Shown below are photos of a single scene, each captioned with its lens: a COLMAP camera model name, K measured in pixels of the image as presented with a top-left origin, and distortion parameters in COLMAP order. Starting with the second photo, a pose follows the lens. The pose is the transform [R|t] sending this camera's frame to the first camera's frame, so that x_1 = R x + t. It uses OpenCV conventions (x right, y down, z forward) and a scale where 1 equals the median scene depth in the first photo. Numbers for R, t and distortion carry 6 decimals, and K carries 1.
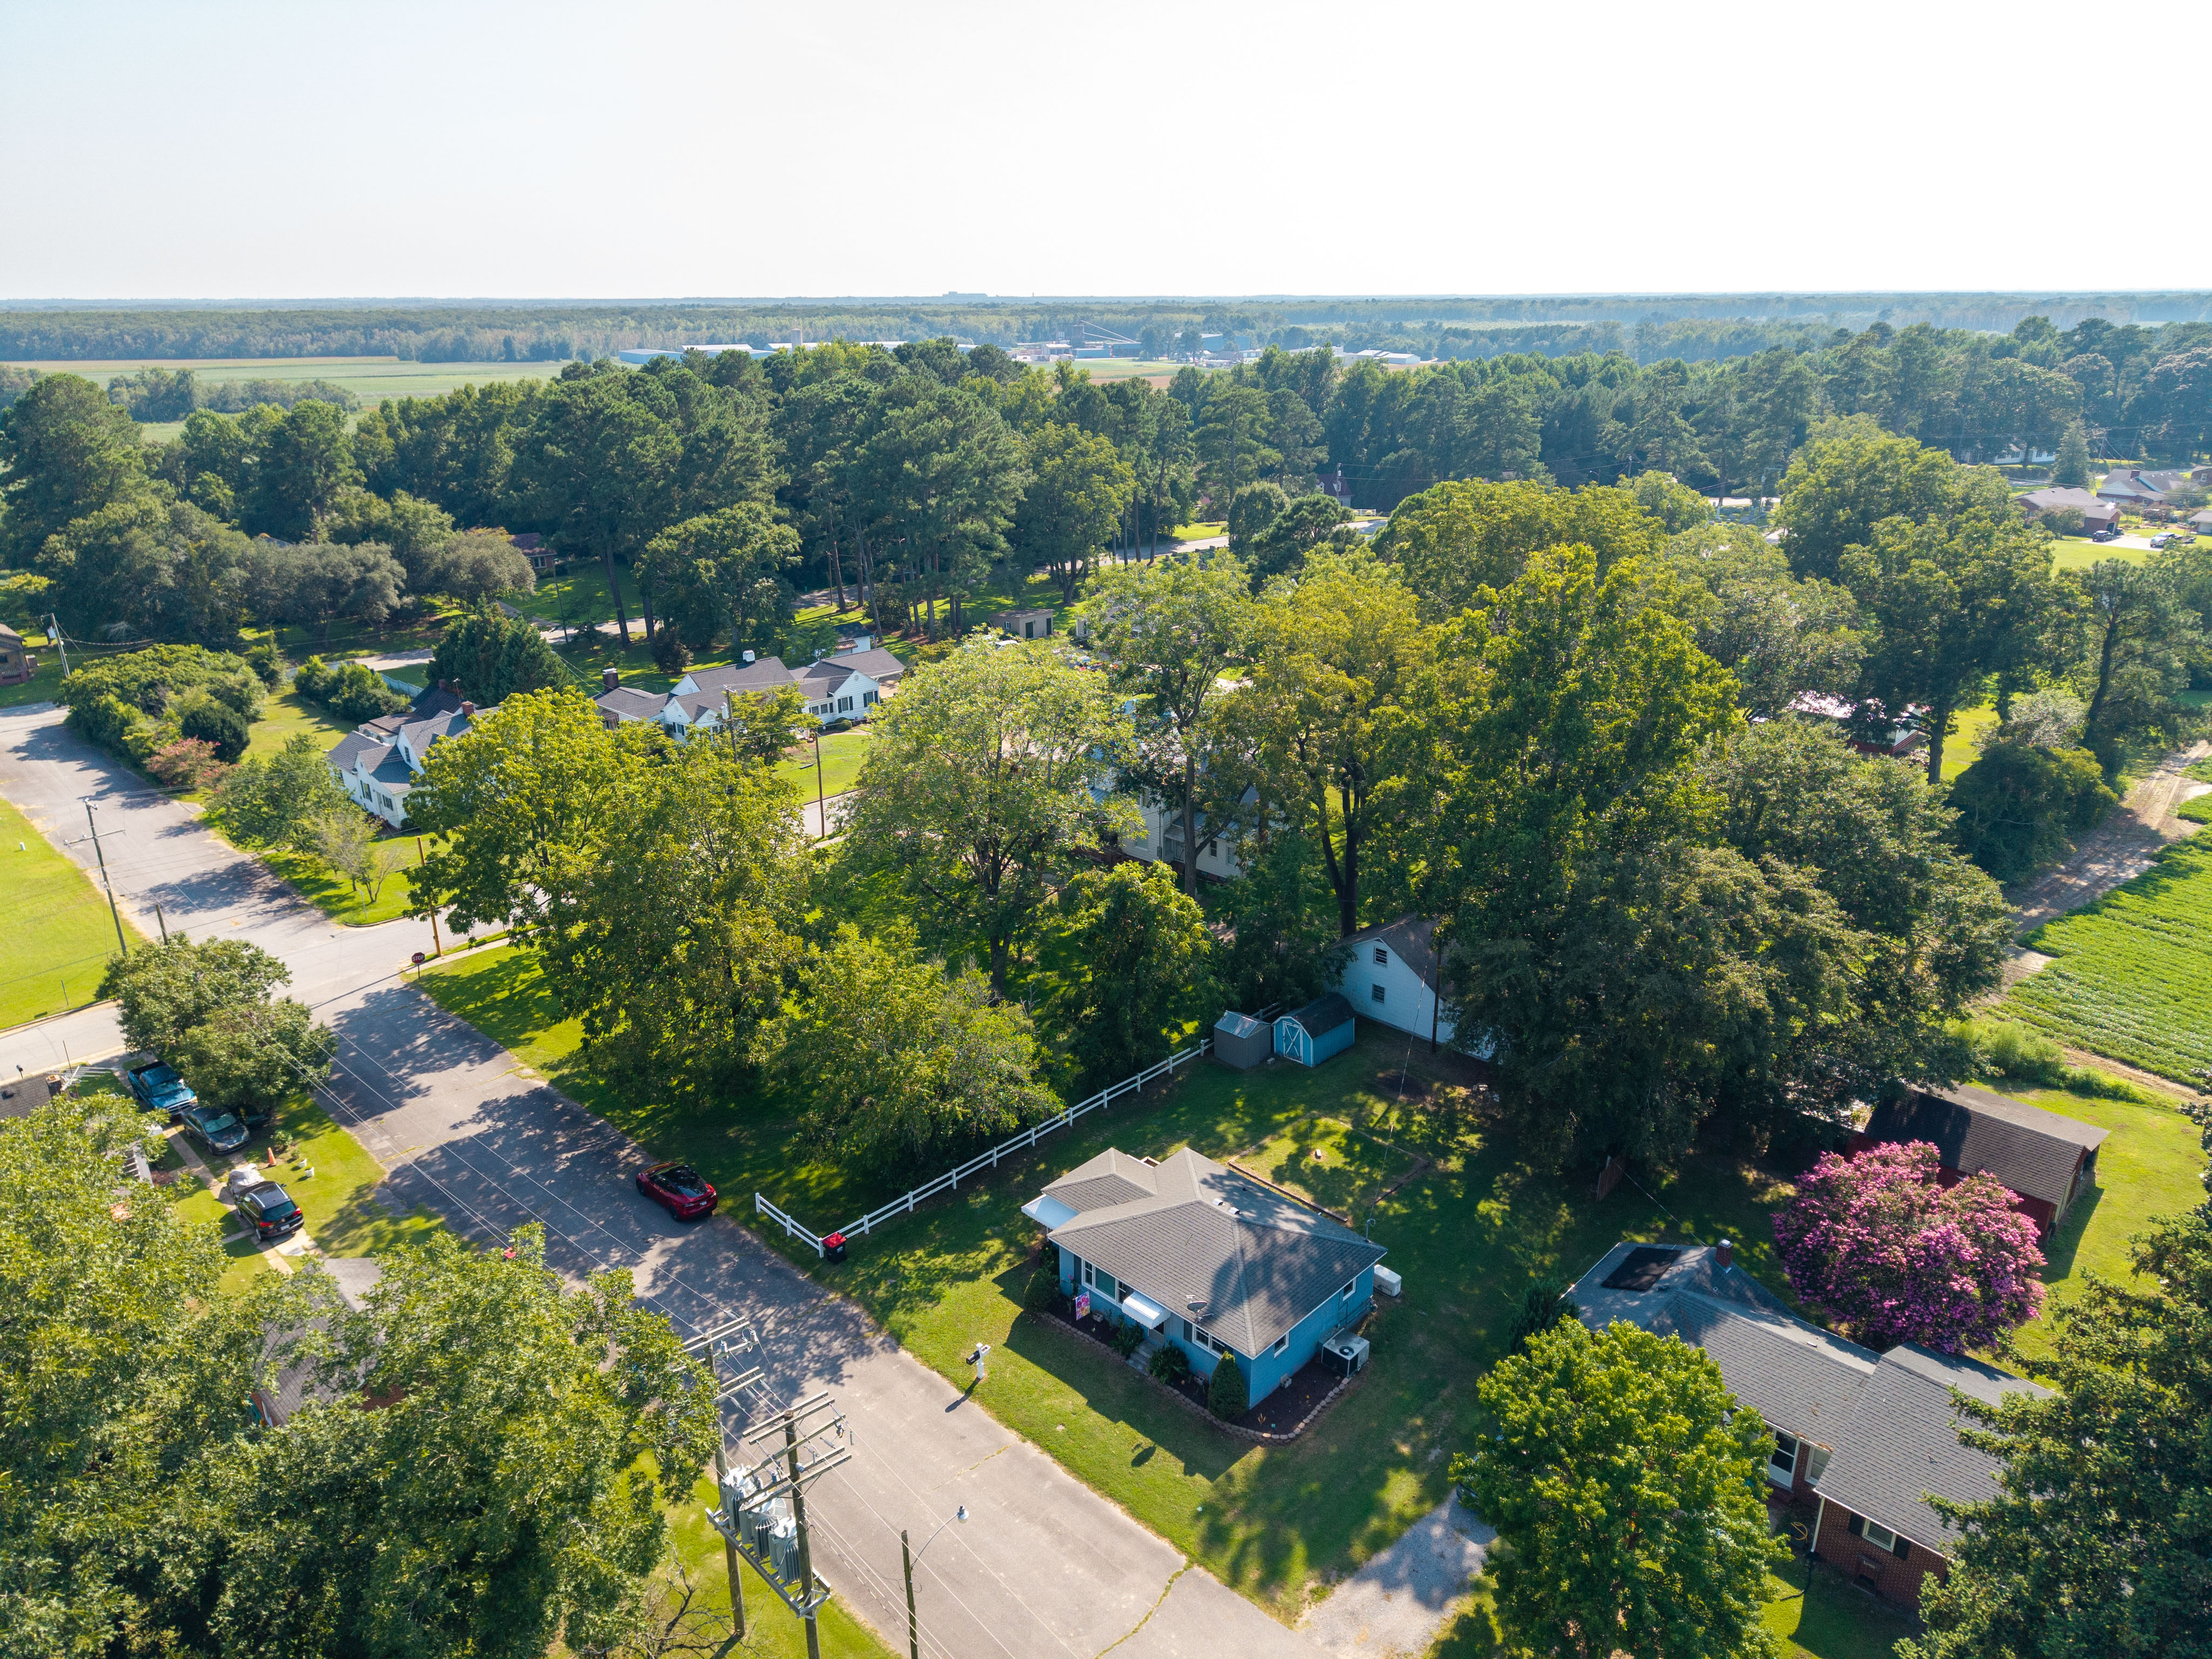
lens RADIAL K [[1491.9, 0, 1100.4], [0, 1491.9, 819.7], [0, 0, 1]] dist [0.003919, -0.003468]
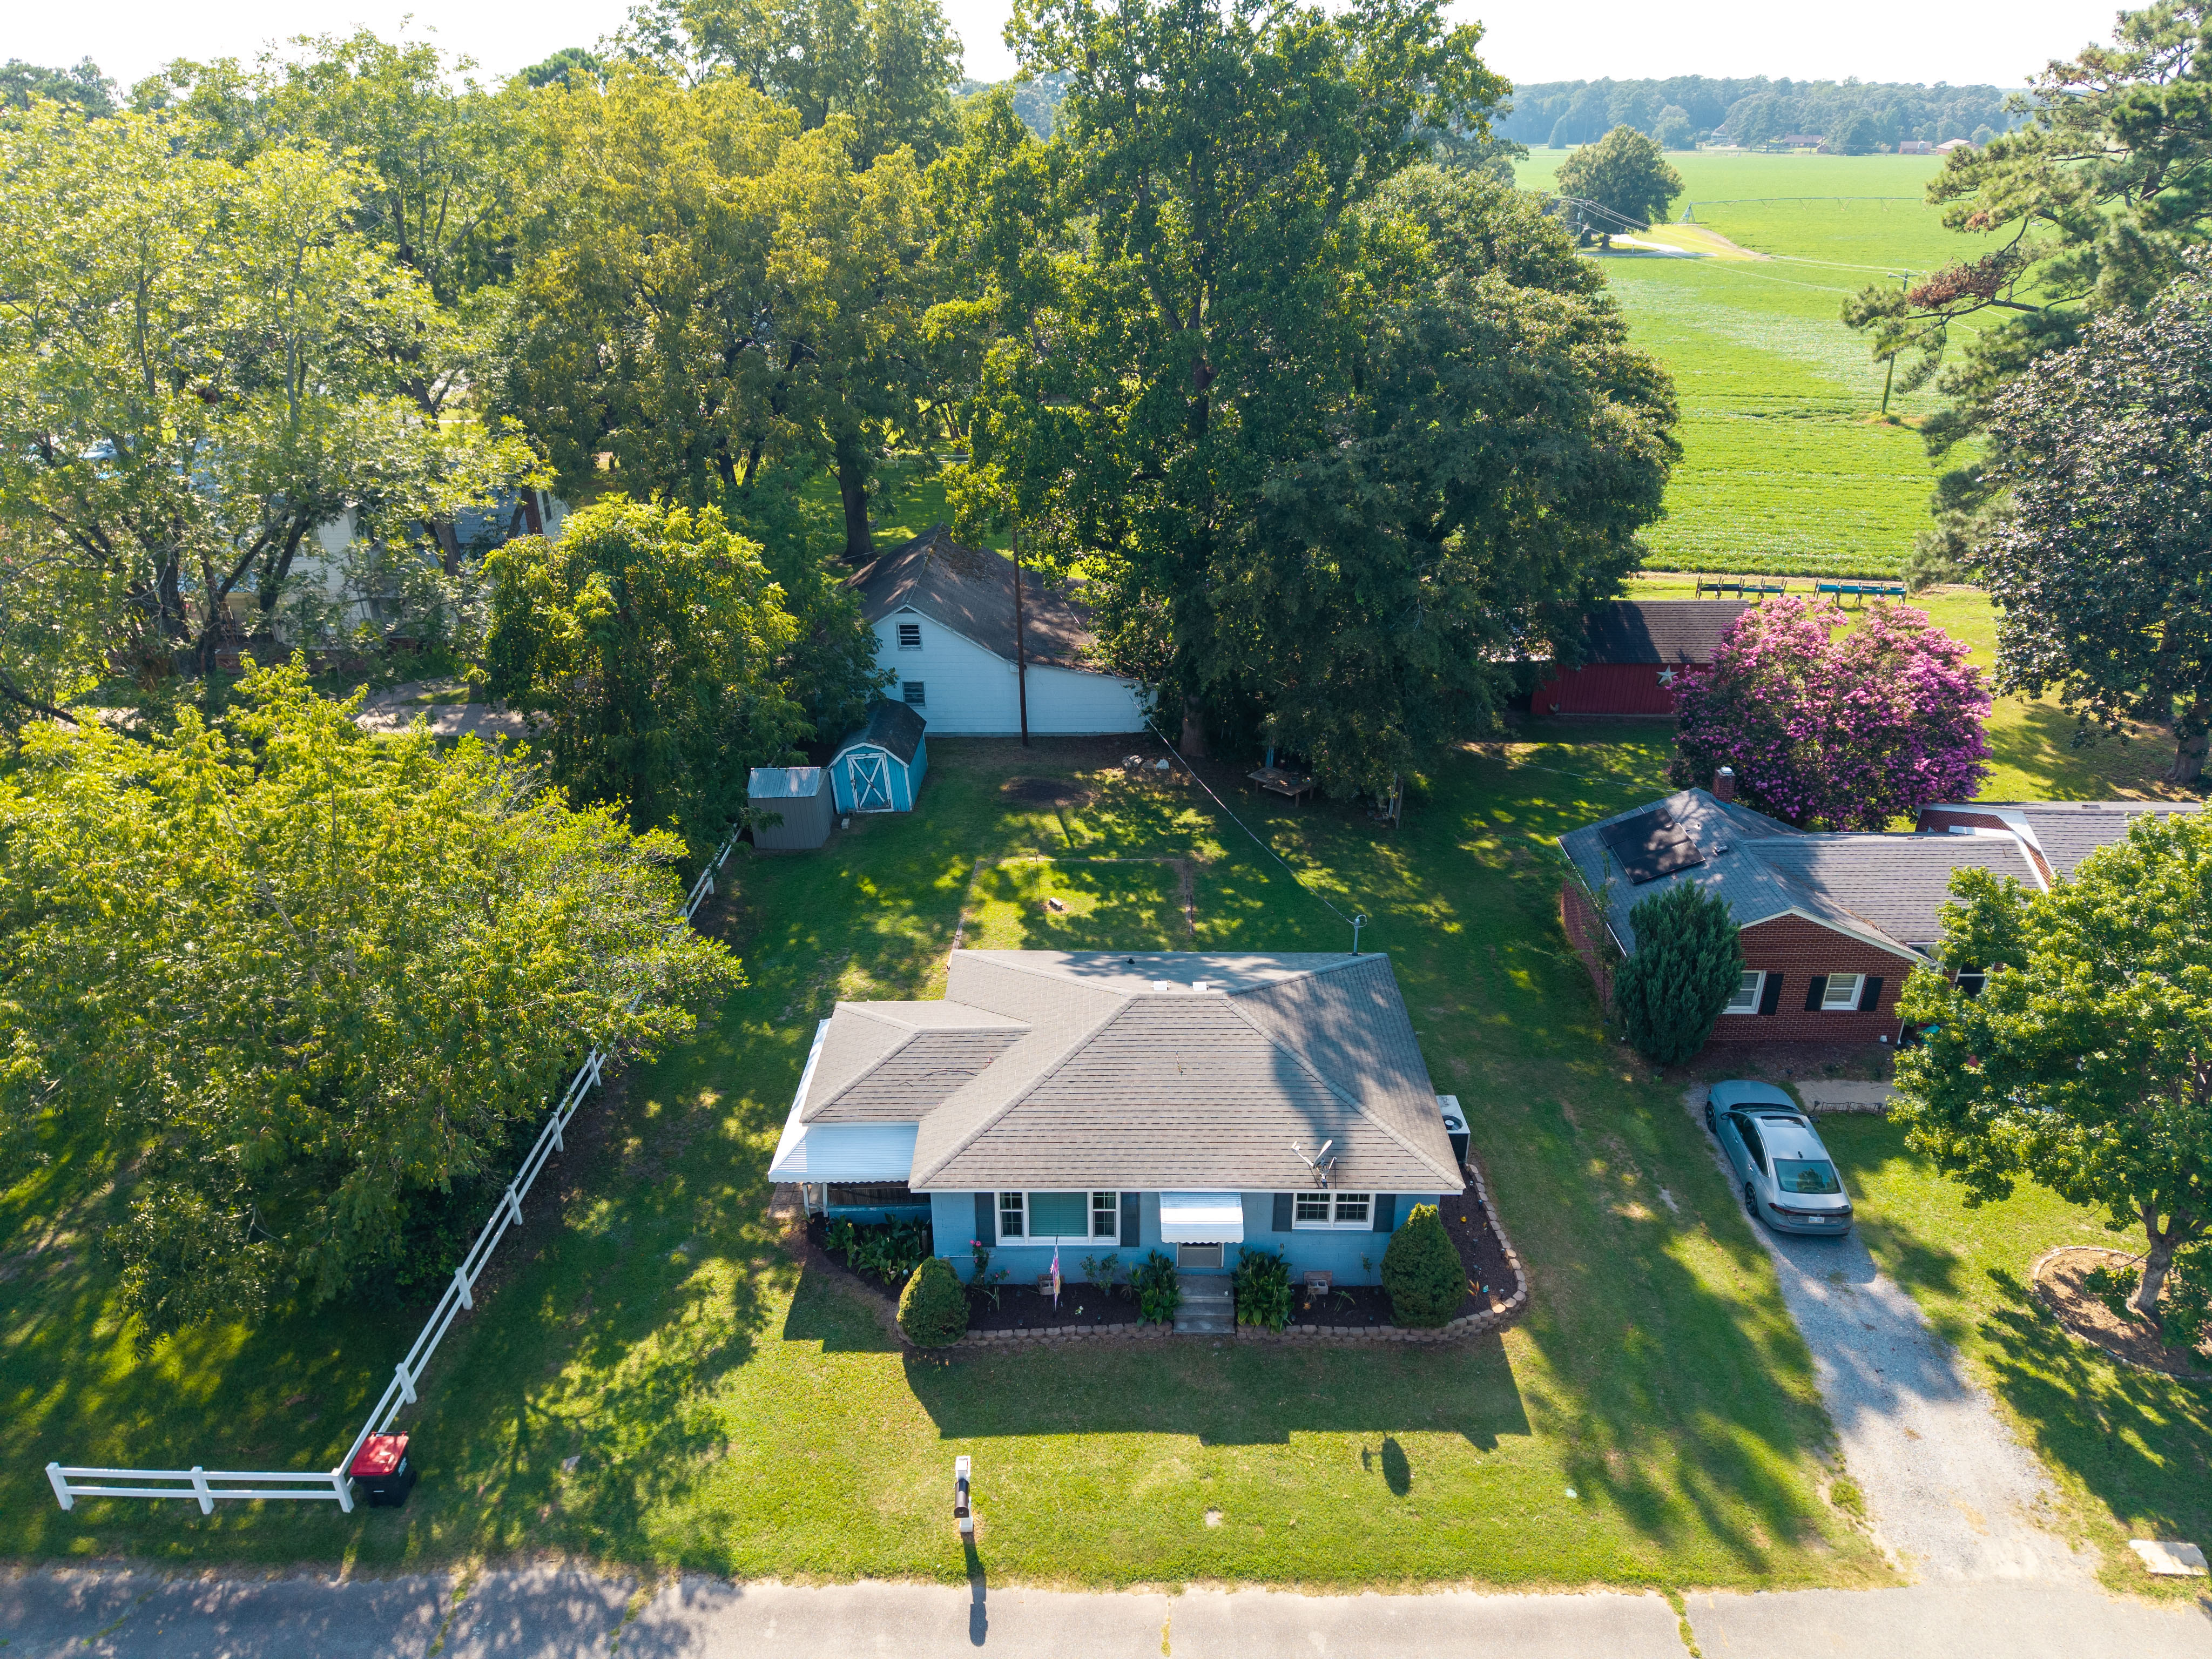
lens RADIAL K [[1491.9, 0, 1126.3], [0, 1491.9, 837.0], [0, 0, 1]] dist [0.003919, -0.003468]
pose [[0.736122, -0.308913, 0.602244, -0.230494], [0.242470, 0.951077, 0.191470, 0.101706], [-0.631928, 0.005081, 0.775010, 0.589353]]
